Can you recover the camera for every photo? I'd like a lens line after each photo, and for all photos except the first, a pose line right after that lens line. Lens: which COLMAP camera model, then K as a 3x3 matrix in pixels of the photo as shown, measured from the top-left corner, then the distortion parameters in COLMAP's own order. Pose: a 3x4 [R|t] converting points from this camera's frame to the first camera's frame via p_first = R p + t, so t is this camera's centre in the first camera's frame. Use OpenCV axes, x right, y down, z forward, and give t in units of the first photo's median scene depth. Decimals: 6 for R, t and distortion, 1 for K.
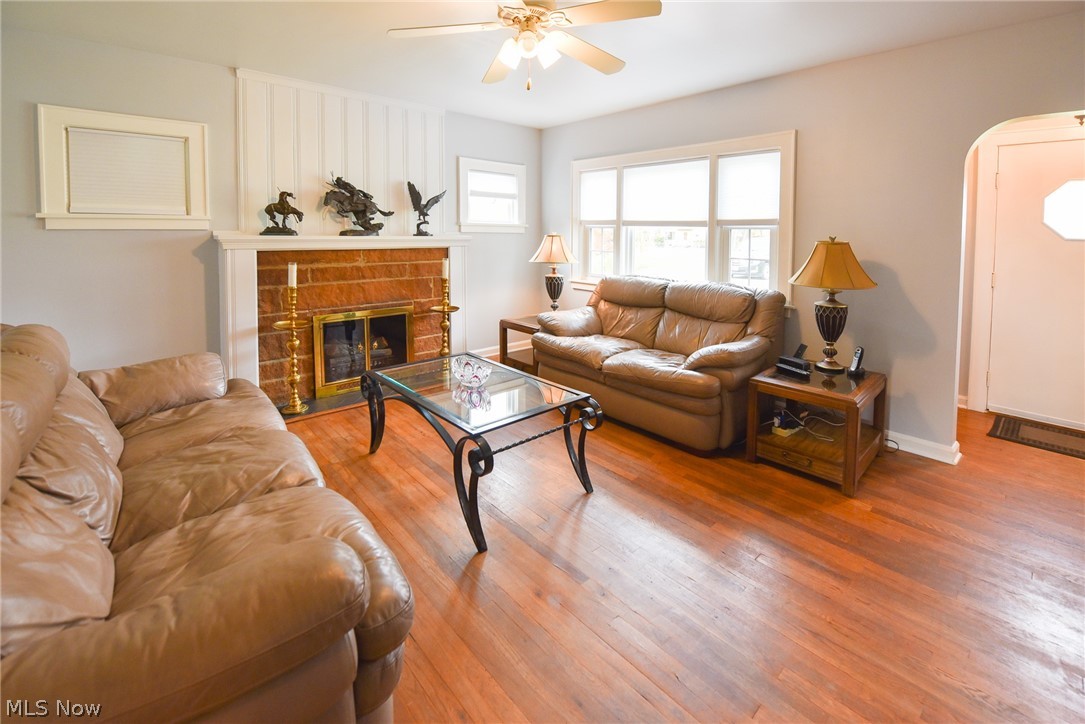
lens RADIAL K [[450.5, 0, 543.7], [0, 450.5, 332.6], [0, 0, 1]] dist [-0.042164, -0.000130]
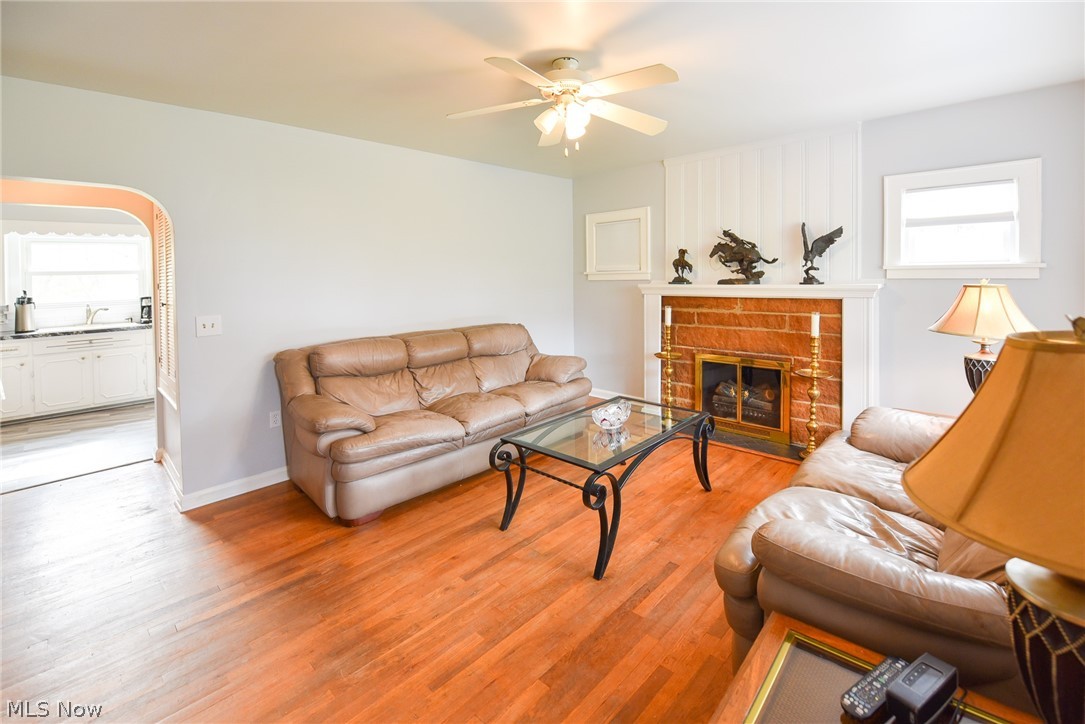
lens RADIAL K [[441.6, 0, 558.1], [0, 441.6, 361.2], [0, 0, 1]] dist [-0.025955, -0.000007]
pose [[0.088227, 0.157050, -0.983642, 0.561348], [-0.204799, 0.969256, 0.136384, -0.095138], [0.974820, 0.189416, 0.117679, 0.494537]]
